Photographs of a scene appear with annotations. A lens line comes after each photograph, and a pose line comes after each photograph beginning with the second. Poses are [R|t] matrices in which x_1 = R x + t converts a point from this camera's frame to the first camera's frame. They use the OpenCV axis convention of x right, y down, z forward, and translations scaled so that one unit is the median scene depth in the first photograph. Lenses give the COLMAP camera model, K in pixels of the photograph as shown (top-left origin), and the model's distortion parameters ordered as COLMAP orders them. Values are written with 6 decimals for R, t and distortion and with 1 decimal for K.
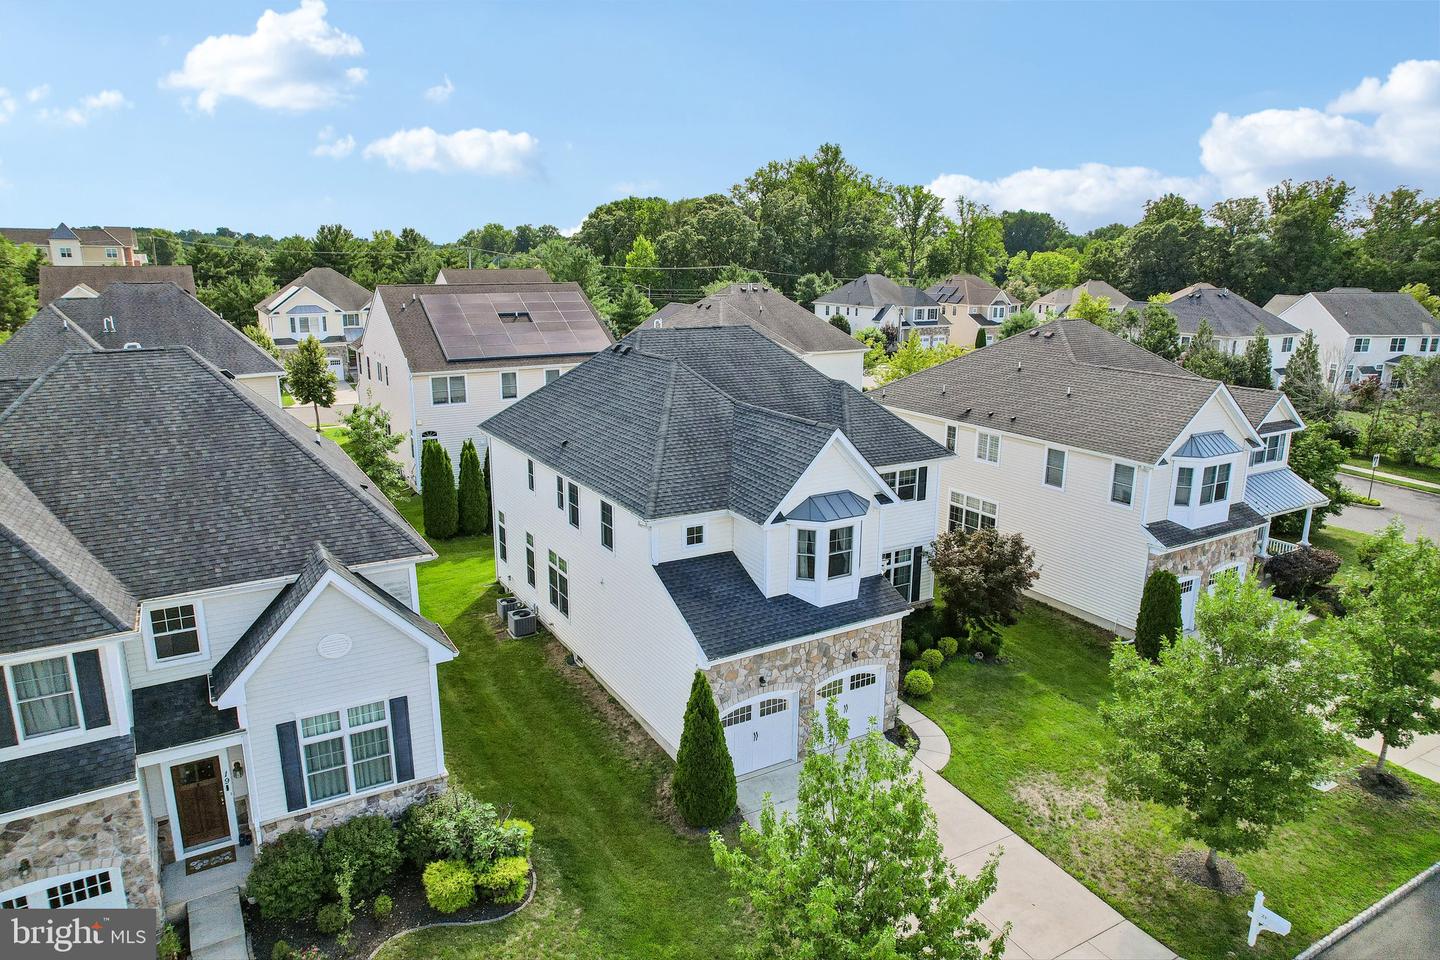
lens RADIAL K [[908.4, 0, 717.2], [0, 908.4, 475.4], [0, 0, 1]] dist [-0.056984, 0.045098]
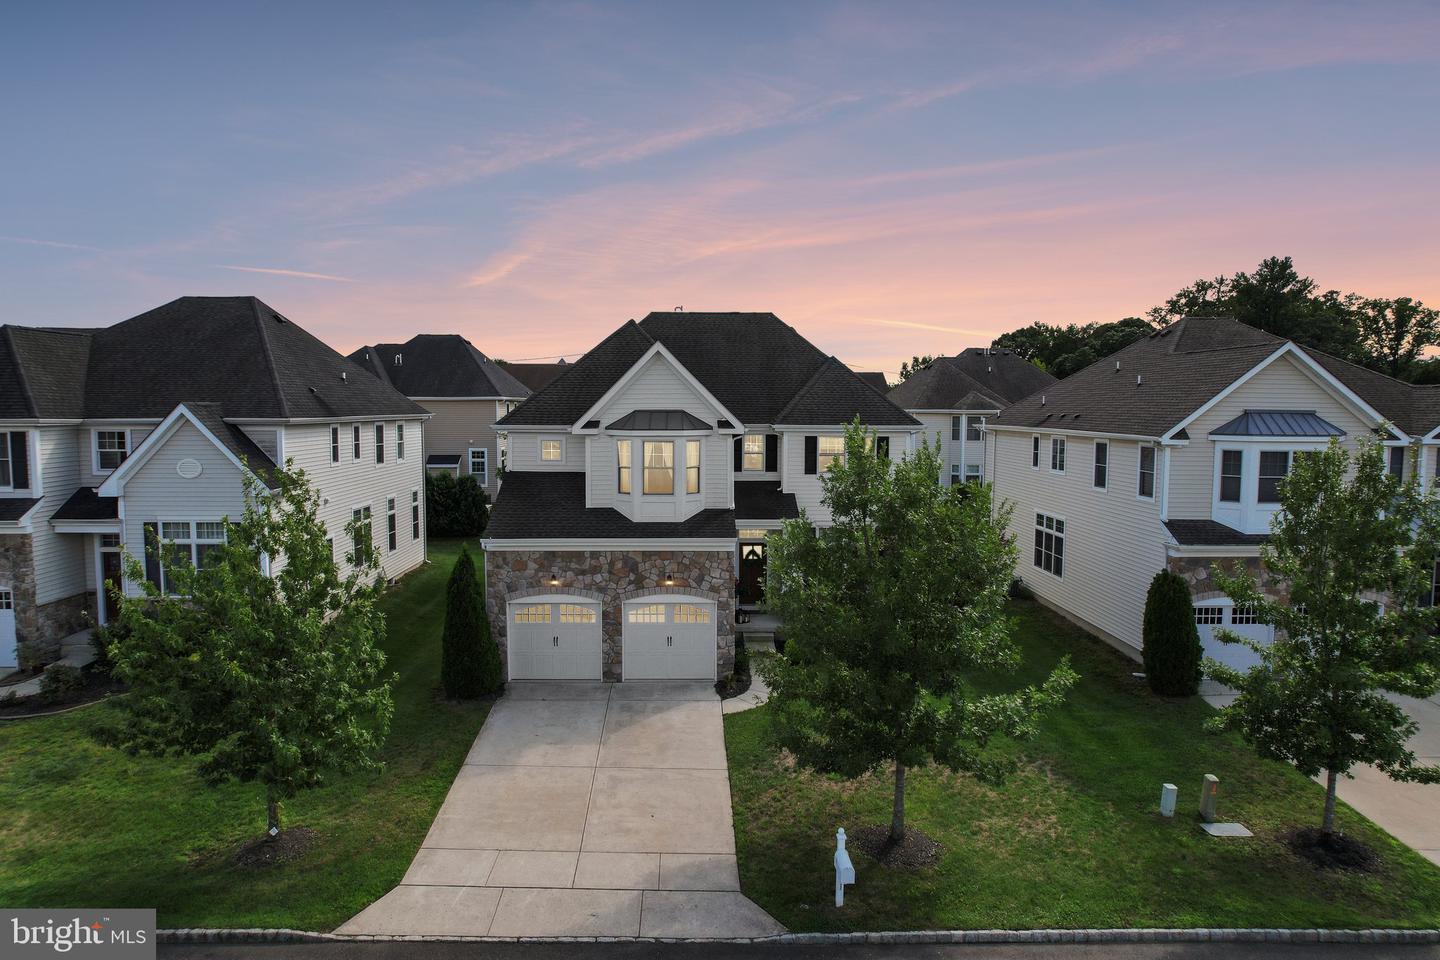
lens RADIAL K [[908.4, 0, 721.0], [0, 908.4, 485.0], [0, 0, 1]] dist [-0.056984, 0.045098]
pose [[0.876734, 0.039974, -0.479312, 0.522171], [-0.114187, 0.985348, -0.126689, 0.172233], [0.467225, 0.165804, 0.868453, 0.140759]]
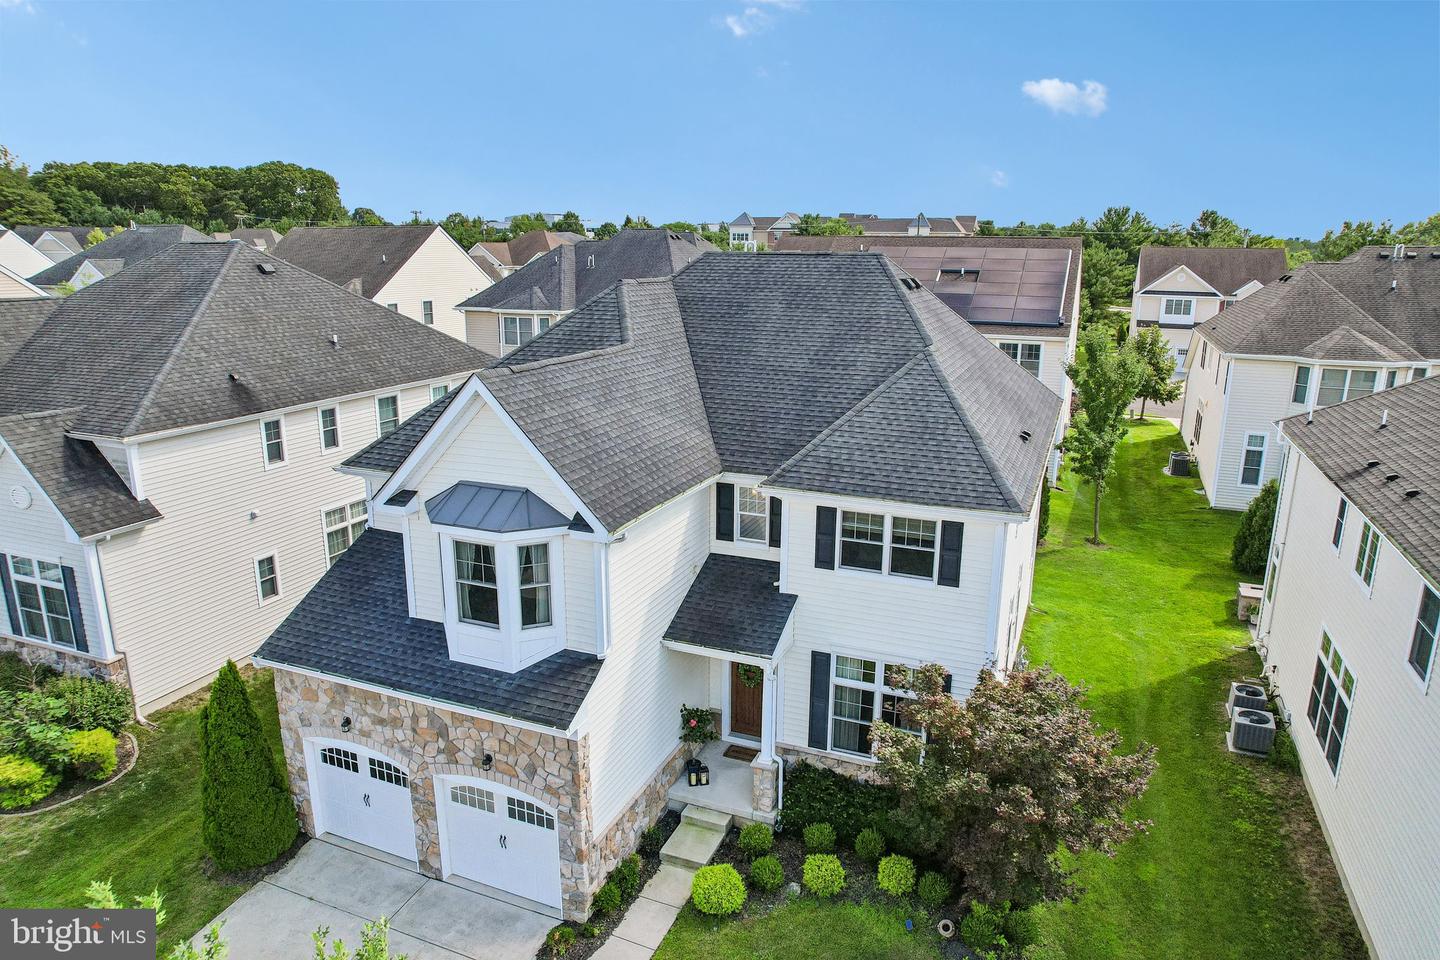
lens RADIAL K [[908.4, 0, 727.7], [0, 908.4, 485.5], [0, 0, 1]] dist [-0.056984, 0.045098]
pose [[0.606063, 0.201015, -0.769598, 0.534168], [-0.193147, 0.975774, 0.102762, -0.056456], [0.771610, 0.086365, 0.630206, 0.583025]]
